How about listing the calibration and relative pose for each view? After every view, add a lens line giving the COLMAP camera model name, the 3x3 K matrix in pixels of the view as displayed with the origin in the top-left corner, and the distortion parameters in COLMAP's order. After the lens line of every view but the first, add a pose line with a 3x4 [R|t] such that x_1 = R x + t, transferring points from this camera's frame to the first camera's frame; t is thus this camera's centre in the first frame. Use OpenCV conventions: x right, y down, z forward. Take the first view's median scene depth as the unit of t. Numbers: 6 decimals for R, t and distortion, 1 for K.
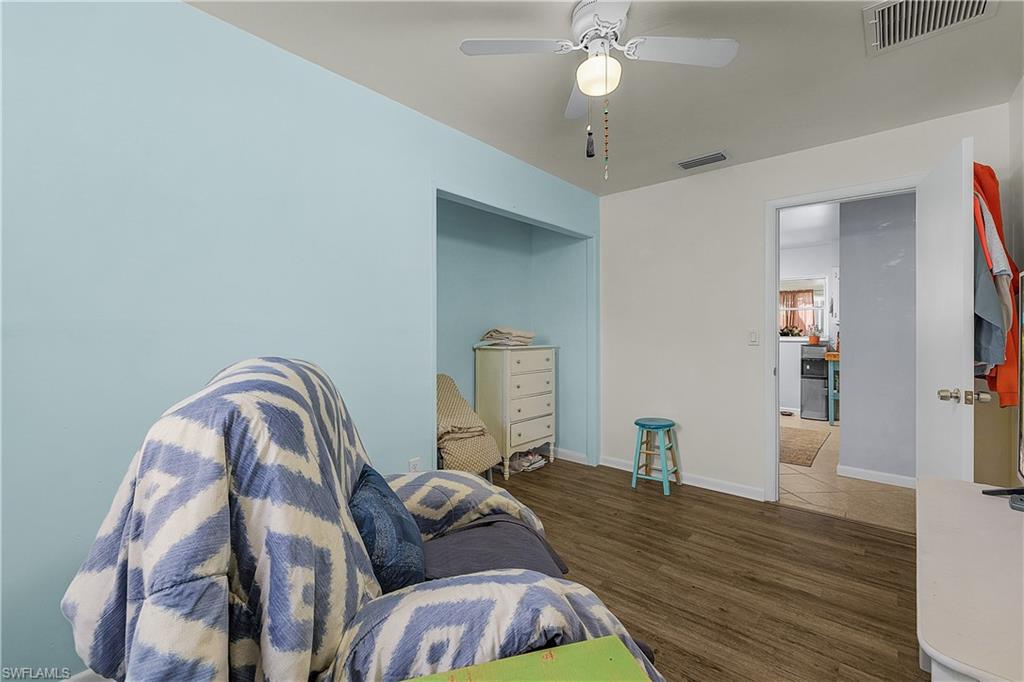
lens RADIAL K [[438.5, 0, 513.2], [0, 438.5, 337.3], [0, 0, 1]] dist [0.000227, 0.000099]
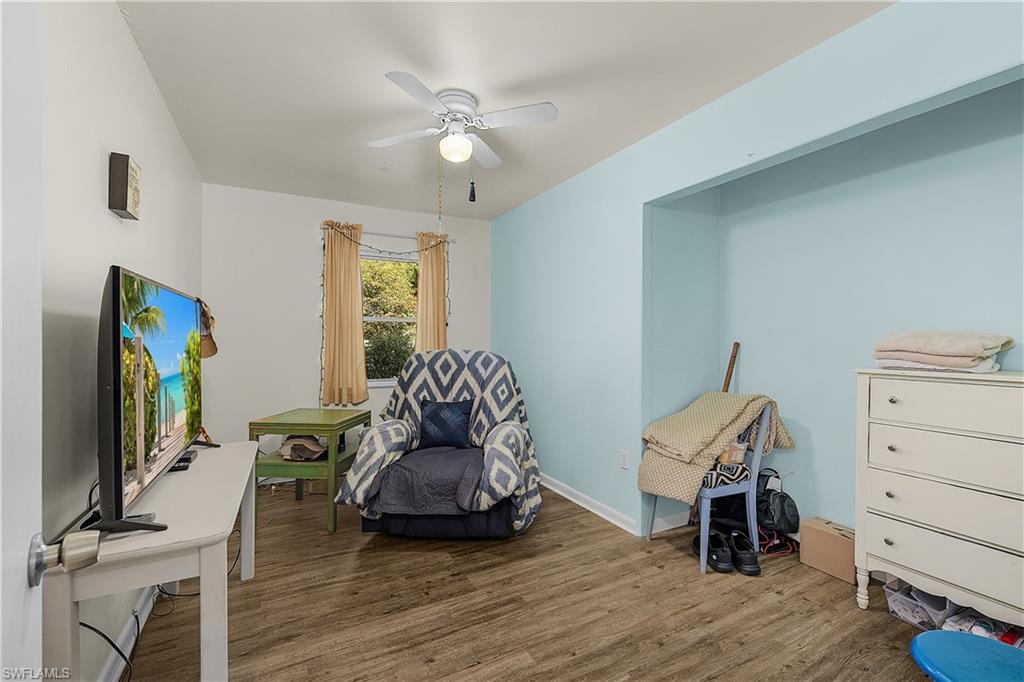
lens RADIAL K [[438.5, 0, 513.2], [0, 438.5, 337.3], [0, 0, 1]] dist [0.000227, 0.000099]
pose [[-0.350874, -0.000756, -0.936422, 1.324101], [-0.013507, 0.999900, 0.004254, -0.026373], [0.936325, 0.014141, -0.350849, 1.553093]]
